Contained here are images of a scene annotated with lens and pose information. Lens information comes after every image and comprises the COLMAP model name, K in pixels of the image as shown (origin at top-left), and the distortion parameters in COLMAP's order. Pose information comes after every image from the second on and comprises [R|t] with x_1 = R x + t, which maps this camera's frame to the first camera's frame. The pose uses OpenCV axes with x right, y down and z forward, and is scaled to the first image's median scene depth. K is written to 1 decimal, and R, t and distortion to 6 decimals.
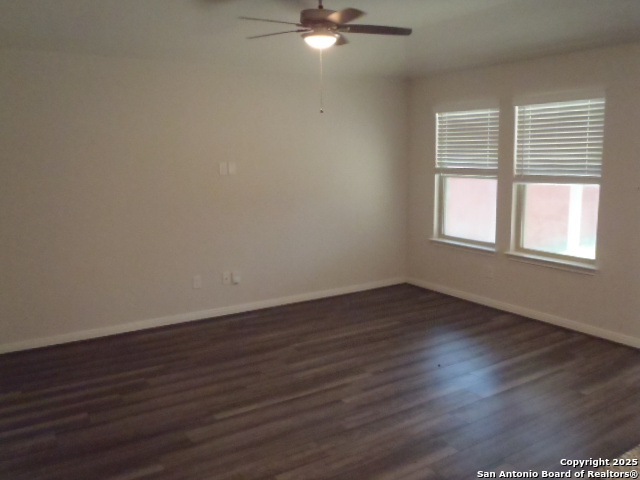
lens RADIAL K [[539.0, 0, 314.1], [0, 539.0, 240.9], [0, 0, 1]] dist [-0.053320, 0.022706]
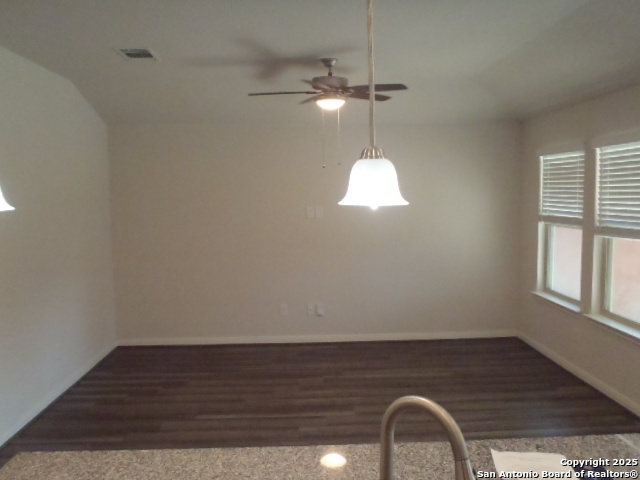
lens RADIAL K [[539.0, 0, 316.7], [0, 539.0, 243.1], [0, 0, 1]] dist [-0.053320, 0.022706]
pose [[0.862637, 0.046737, -0.503659, 0.450690], [-0.075201, 0.996506, -0.036329, -0.032267], [0.500202, 0.069214, 0.863138, 0.029428]]
